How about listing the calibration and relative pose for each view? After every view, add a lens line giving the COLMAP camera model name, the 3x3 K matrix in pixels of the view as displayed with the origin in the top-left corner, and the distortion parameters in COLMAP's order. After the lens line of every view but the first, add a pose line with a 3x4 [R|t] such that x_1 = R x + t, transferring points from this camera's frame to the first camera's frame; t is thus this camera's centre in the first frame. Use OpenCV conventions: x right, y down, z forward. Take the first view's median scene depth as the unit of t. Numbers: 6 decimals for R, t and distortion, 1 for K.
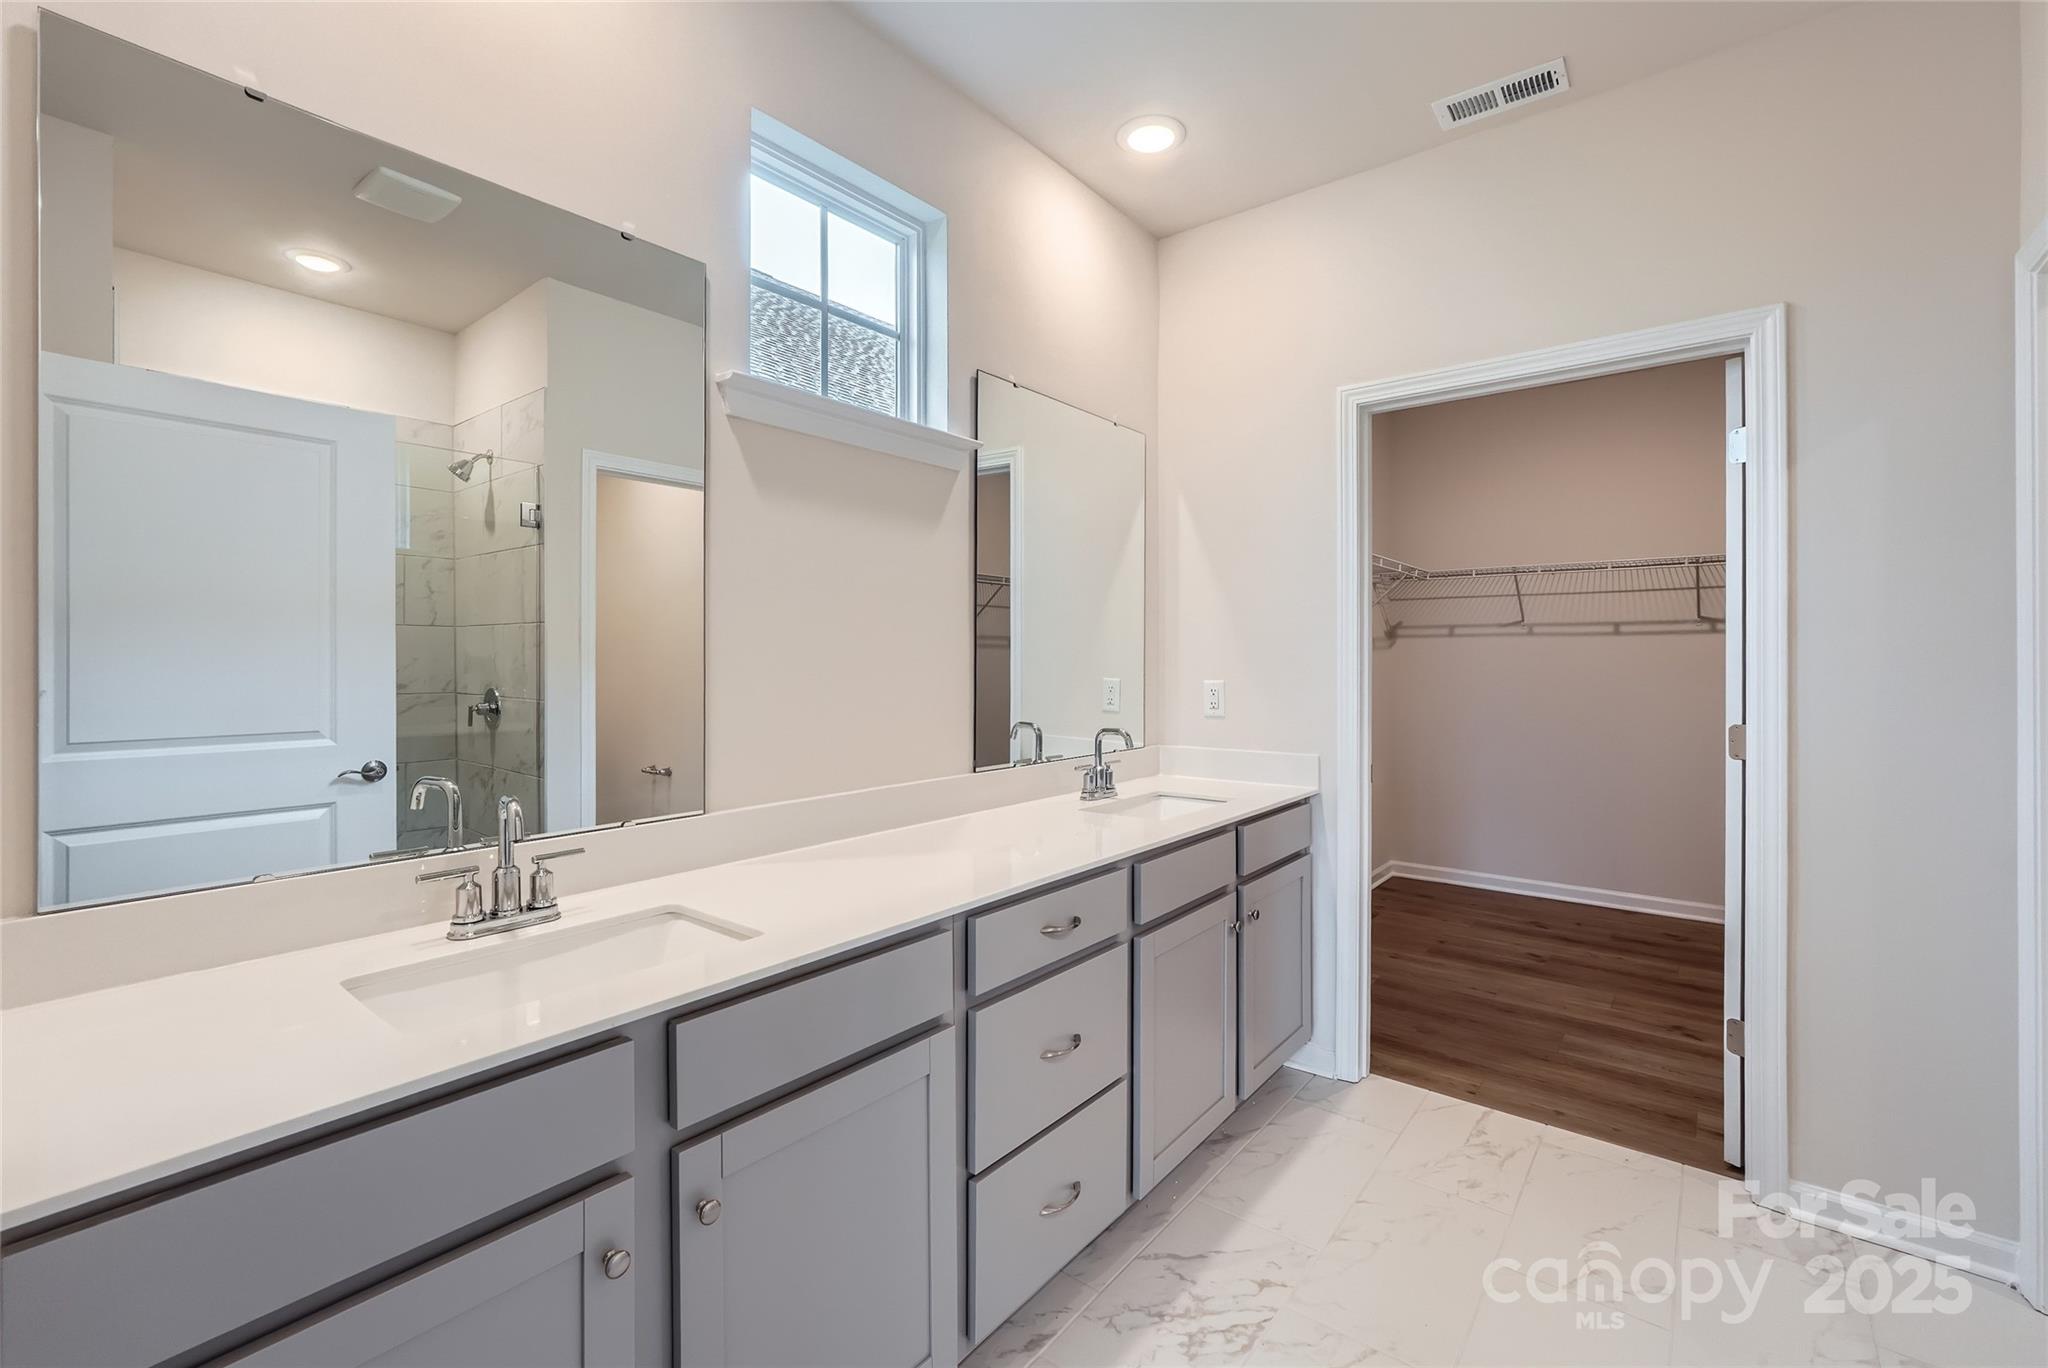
lens RADIAL K [[866.4, 0, 1040.4], [0, 866.4, 655.1], [0, 0, 1]] dist [-0.009919, 0.000326]
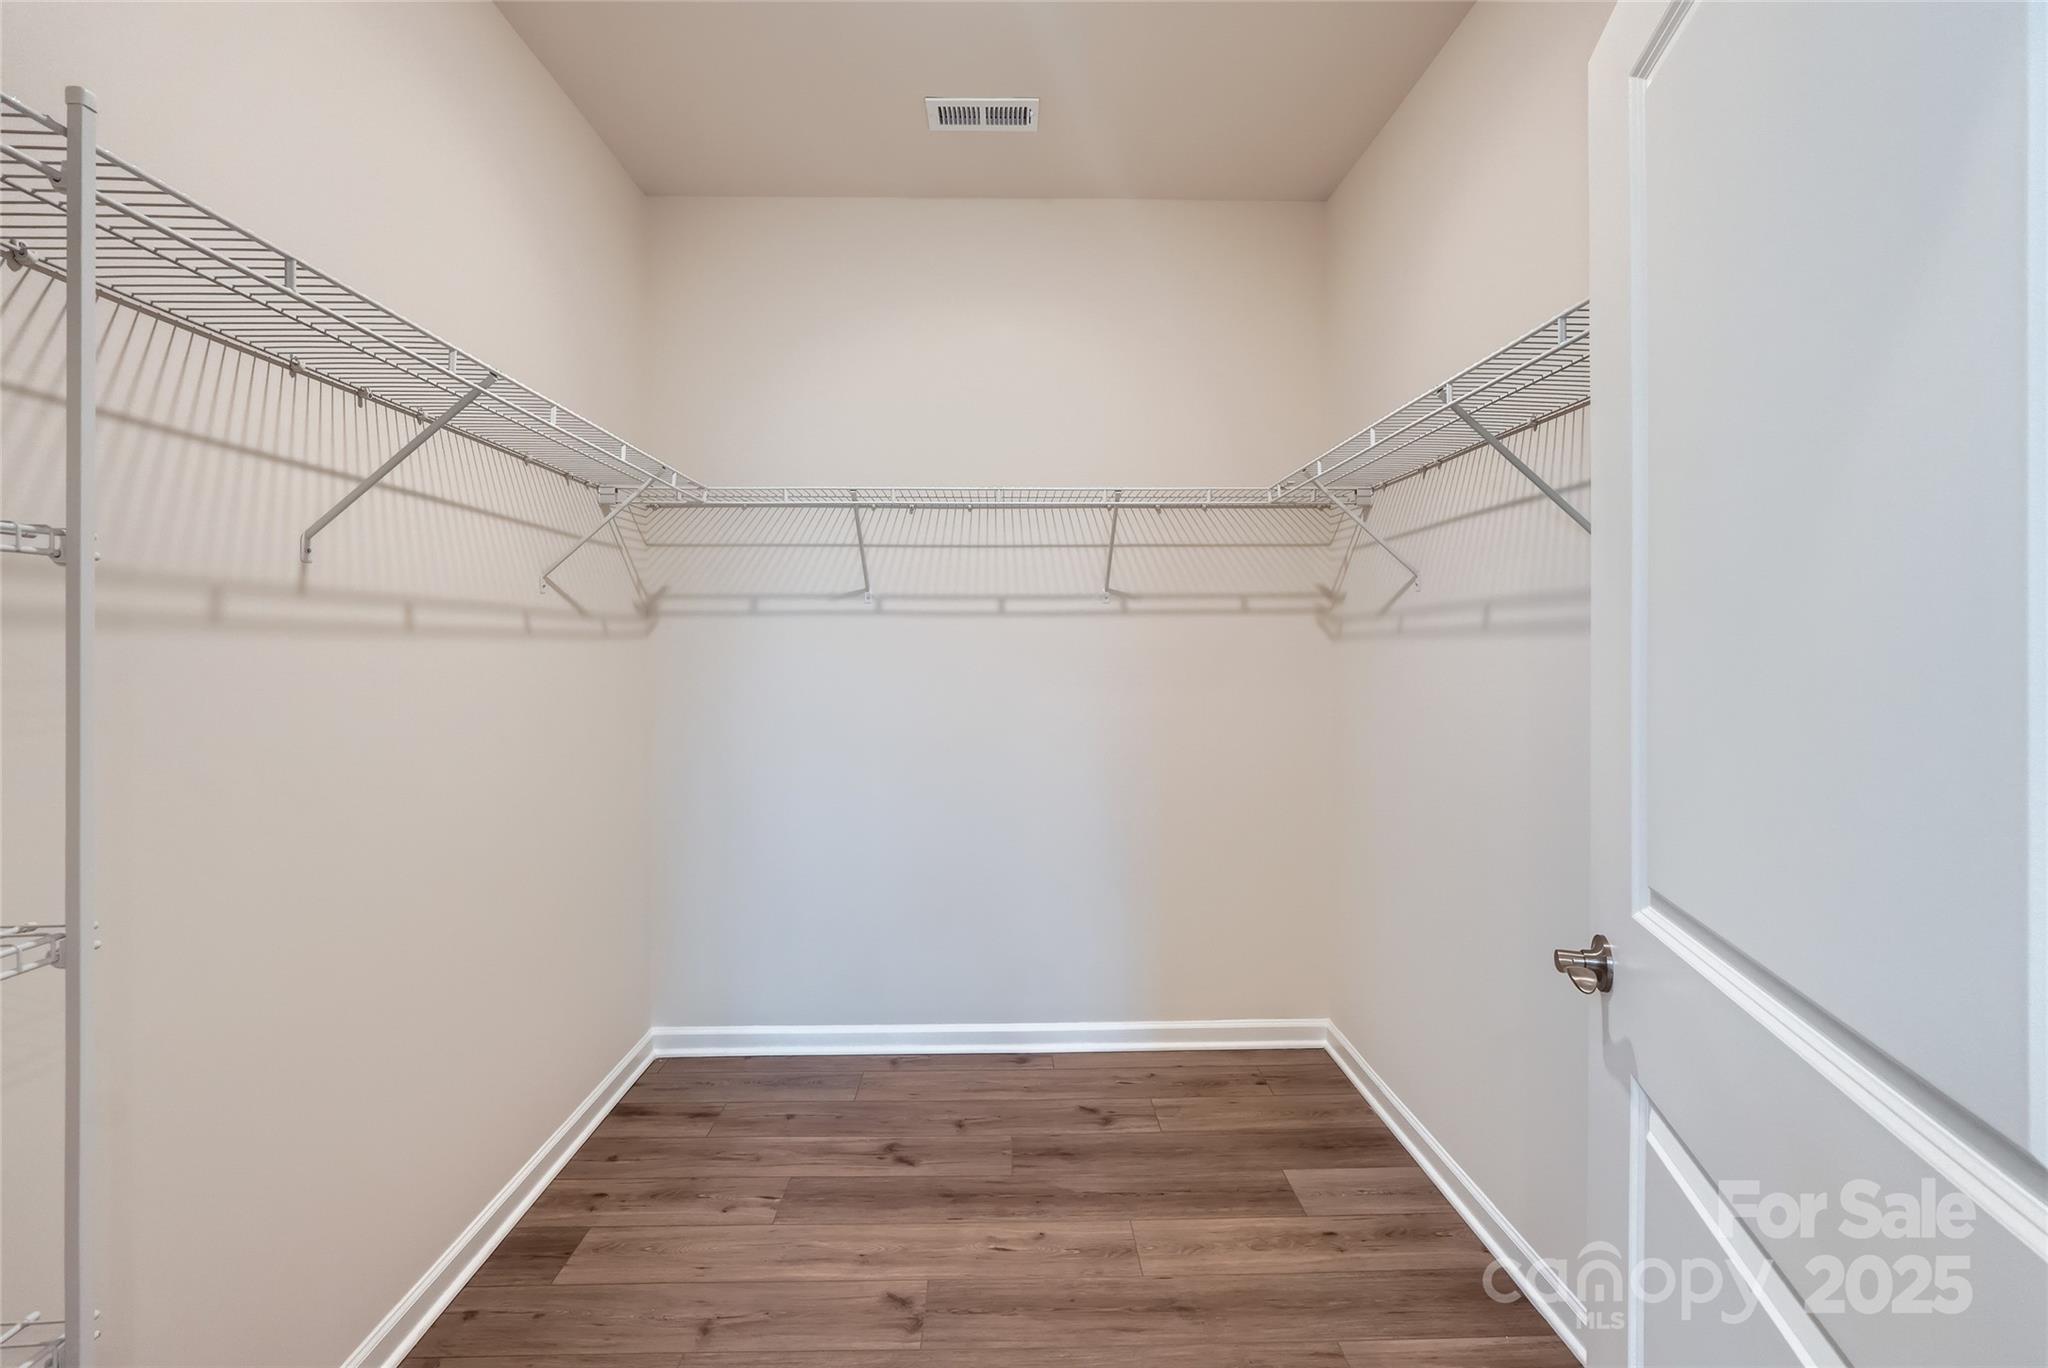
lens RADIAL K [[866.4, 0, 1016.5], [0, 866.4, 665.6], [0, 0, 1]] dist [-0.009919, 0.000326]
pose [[0.771495, -0.015555, 0.636045, 0.264904], [-0.000596, 0.999683, 0.025170, -0.003142], [-0.636235, -0.019797, 0.771241, 0.486416]]
